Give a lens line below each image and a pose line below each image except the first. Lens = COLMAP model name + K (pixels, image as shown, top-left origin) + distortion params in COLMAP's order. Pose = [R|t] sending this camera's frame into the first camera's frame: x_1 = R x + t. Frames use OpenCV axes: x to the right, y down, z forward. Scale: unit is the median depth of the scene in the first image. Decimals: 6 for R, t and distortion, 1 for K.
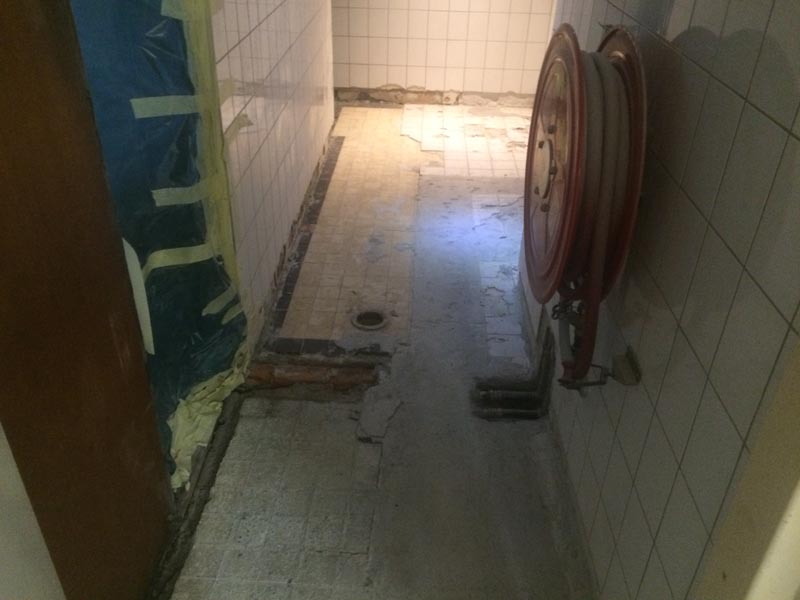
lens RADIAL K [[684.9, 0, 400.0], [0, 684.9, 300.0], [0, 0, 1]] dist [0.089401, -0.127536]
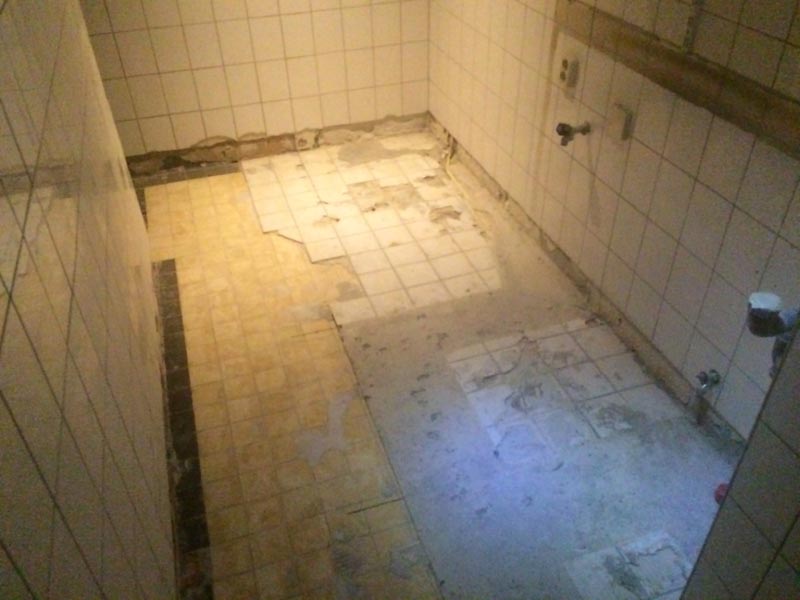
lens RADIAL K [[684.9, 0, 400.0], [0, 684.9, 300.0], [0, 0, 1]] dist [0.089401, -0.127536]
pose [[0.935249, -0.250402, 0.250214, -0.084569], [0.226667, 0.966547, 0.120037, -0.351650], [-0.271902, -0.055549, 0.960720, 0.559376]]
